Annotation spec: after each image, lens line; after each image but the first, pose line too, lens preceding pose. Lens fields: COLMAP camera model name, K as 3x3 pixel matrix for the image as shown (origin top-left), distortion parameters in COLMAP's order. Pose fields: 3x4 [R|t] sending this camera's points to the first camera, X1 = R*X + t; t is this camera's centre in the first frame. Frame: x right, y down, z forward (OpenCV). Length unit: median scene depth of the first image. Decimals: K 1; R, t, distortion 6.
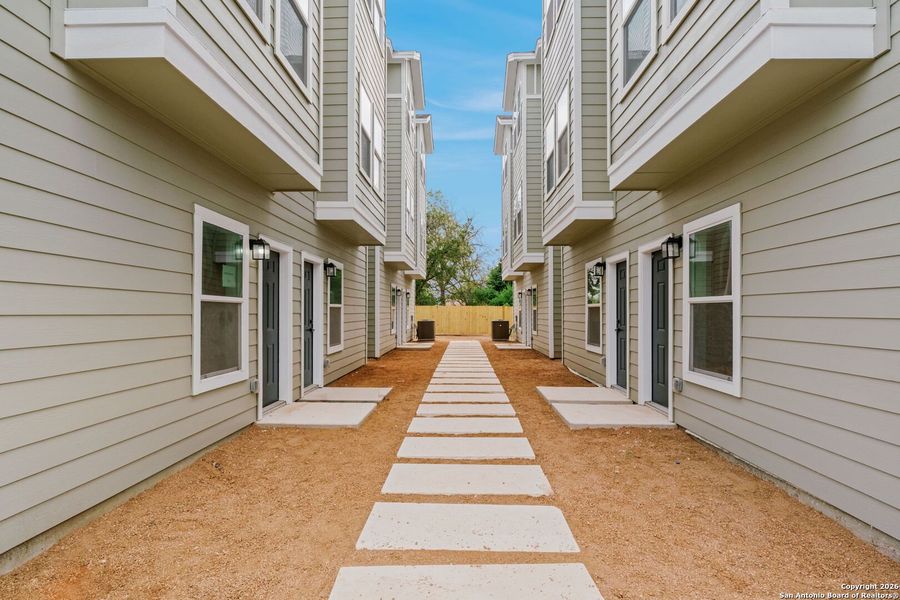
lens RADIAL K [[393.7, 0, 450.9], [0, 393.7, 304.8], [0, 0, 1]] dist [-0.010437, 0.000140]
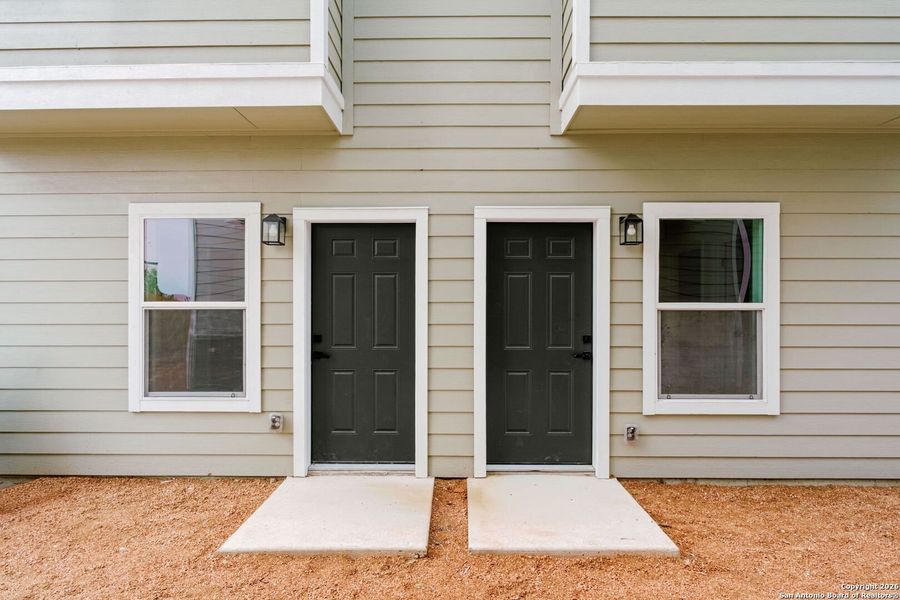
lens RADIAL K [[301.2, 0, 447.9], [0, 301.2, 314.4], [0, 0, 1]] dist [-0.012834, -0.000045]
pose [[-0.025386, 0.004258, 0.999669, 0.054652], [-0.009079, 0.999949, -0.004490, 0.012352], [-0.999636, -0.009190, -0.025346, 1.585837]]
